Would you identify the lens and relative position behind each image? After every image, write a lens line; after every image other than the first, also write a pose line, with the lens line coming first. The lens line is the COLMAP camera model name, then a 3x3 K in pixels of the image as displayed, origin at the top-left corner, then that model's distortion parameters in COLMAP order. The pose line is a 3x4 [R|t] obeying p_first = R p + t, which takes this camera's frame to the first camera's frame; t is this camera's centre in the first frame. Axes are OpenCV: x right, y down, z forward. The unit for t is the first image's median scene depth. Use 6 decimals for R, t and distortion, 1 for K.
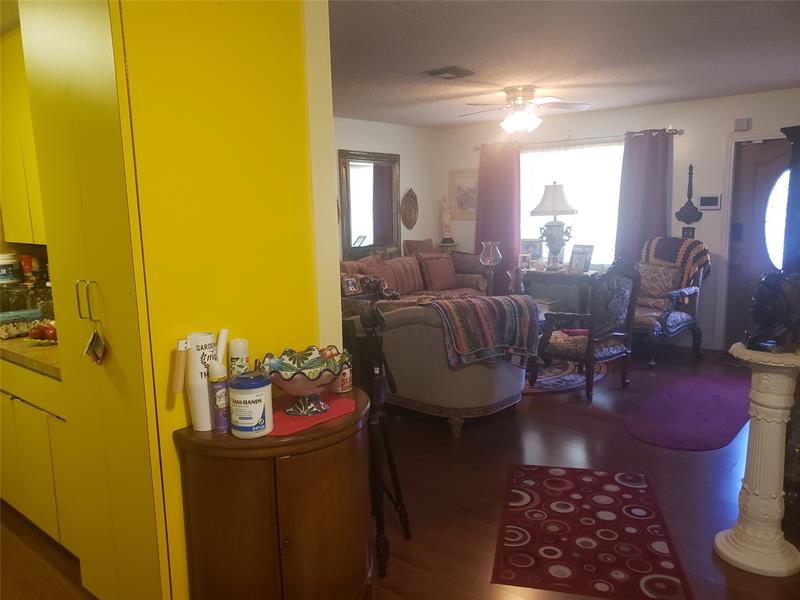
lens RADIAL K [[618.5, 0, 400.9], [0, 618.5, 300.8], [0, 0, 1]] dist [-0.016225, 0.021486]
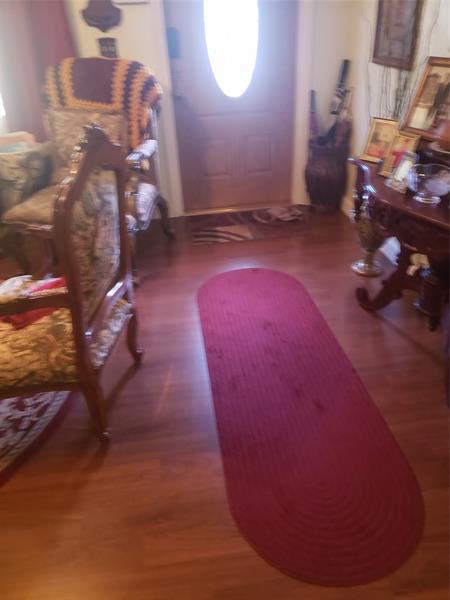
lens RADIAL K [[463.9, 0, 226.8], [0, 463.9, 299.0], [0, 0, 1]] dist [-0.016225, 0.021486]
pose [[0.652651, -0.403436, 0.641316, 0.141993], [0.128220, 0.893047, 0.431307, -0.071110], [-0.746730, -0.199264, 0.634577, 0.574554]]
